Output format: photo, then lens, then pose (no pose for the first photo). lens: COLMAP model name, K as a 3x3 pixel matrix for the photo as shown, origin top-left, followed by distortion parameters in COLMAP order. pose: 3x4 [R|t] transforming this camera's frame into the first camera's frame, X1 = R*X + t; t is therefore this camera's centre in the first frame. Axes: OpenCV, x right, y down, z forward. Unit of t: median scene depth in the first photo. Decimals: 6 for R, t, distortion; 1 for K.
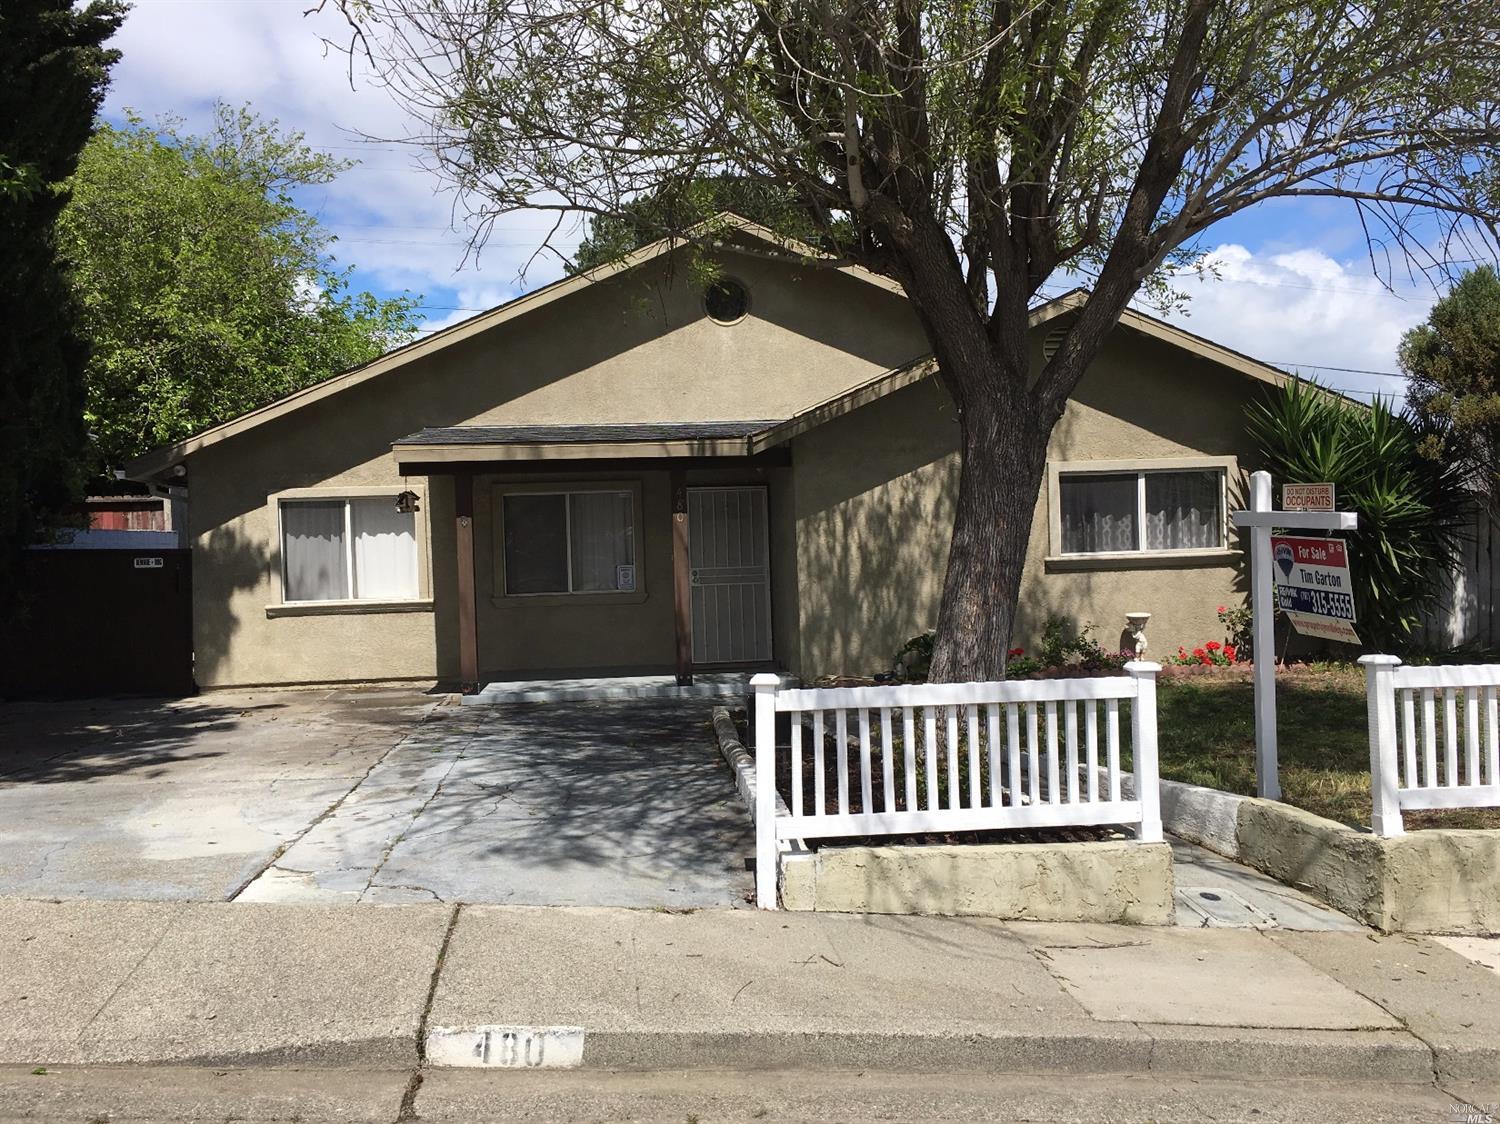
lens RADIAL K [[1268.1, 0, 749.9], [0, 1268.1, 564.6], [0, 0, 1]] dist [0.039239, -0.006253]
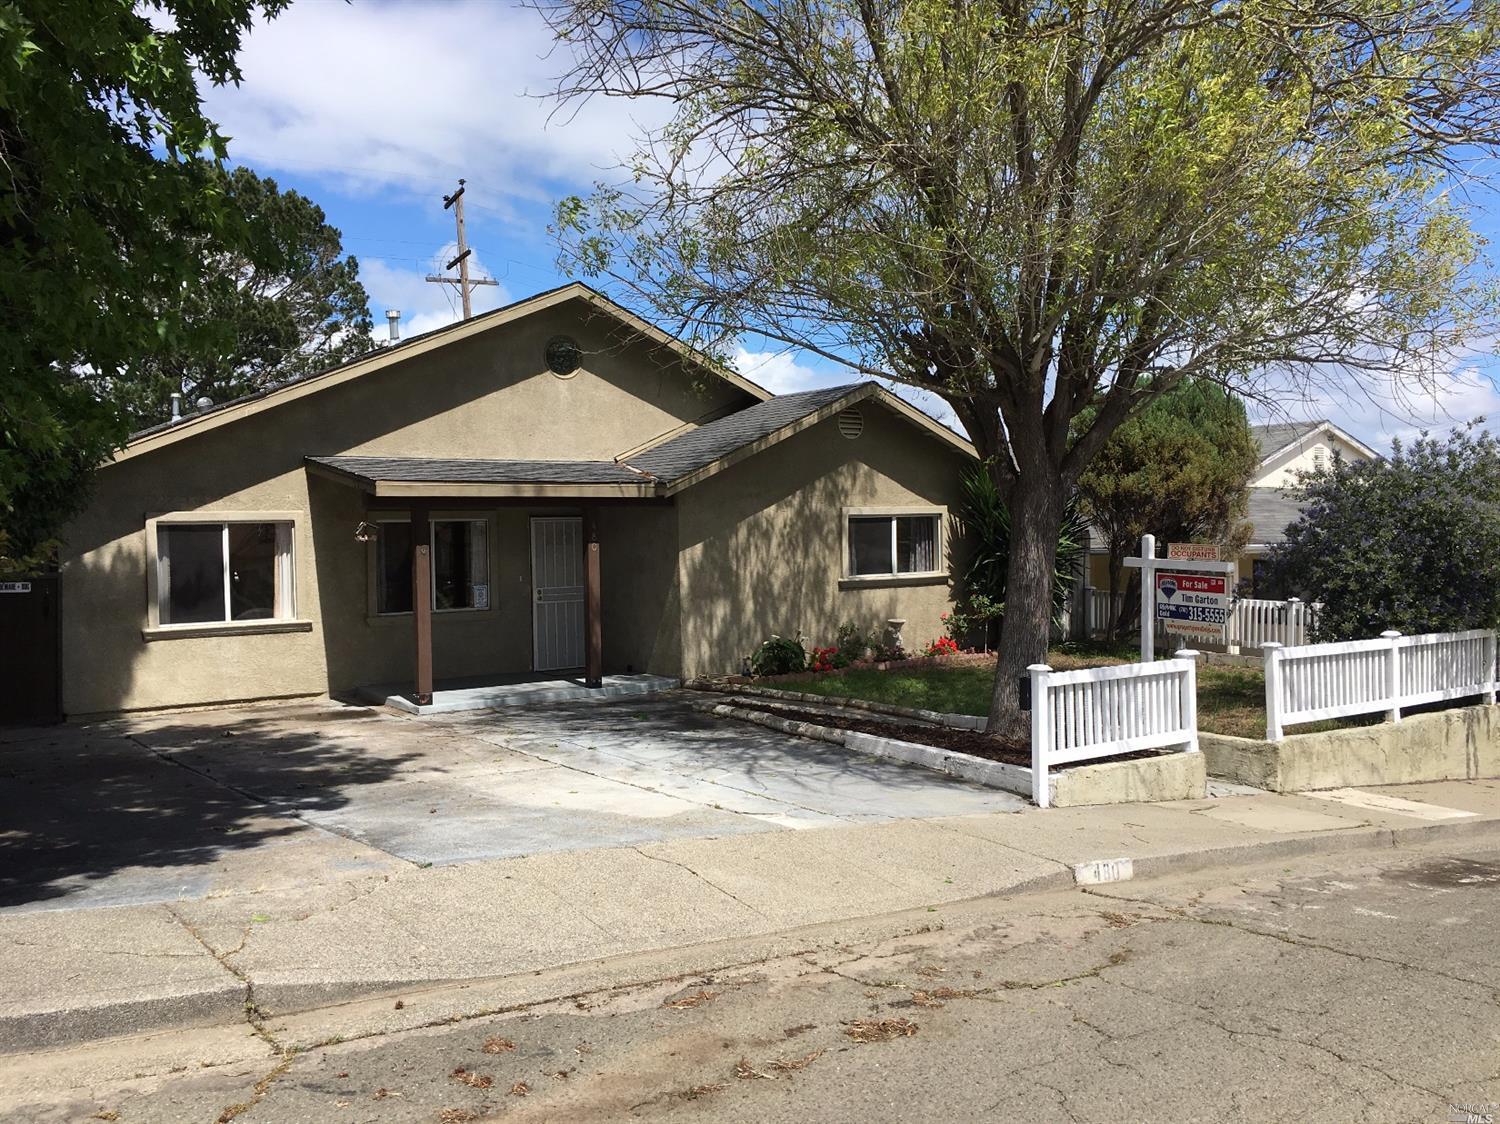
lens RADIAL K [[1269.8, 0, 750.0], [0, 1269.8, 556.6], [0, 0, 1]] dist [0.034007, 0.000302]
pose [[0.869824, 0.004065, 0.493345, -0.514485], [0.000342, 0.999961, -0.008843, -0.017822], [-0.493361, 0.007861, 0.869789, -0.110943]]
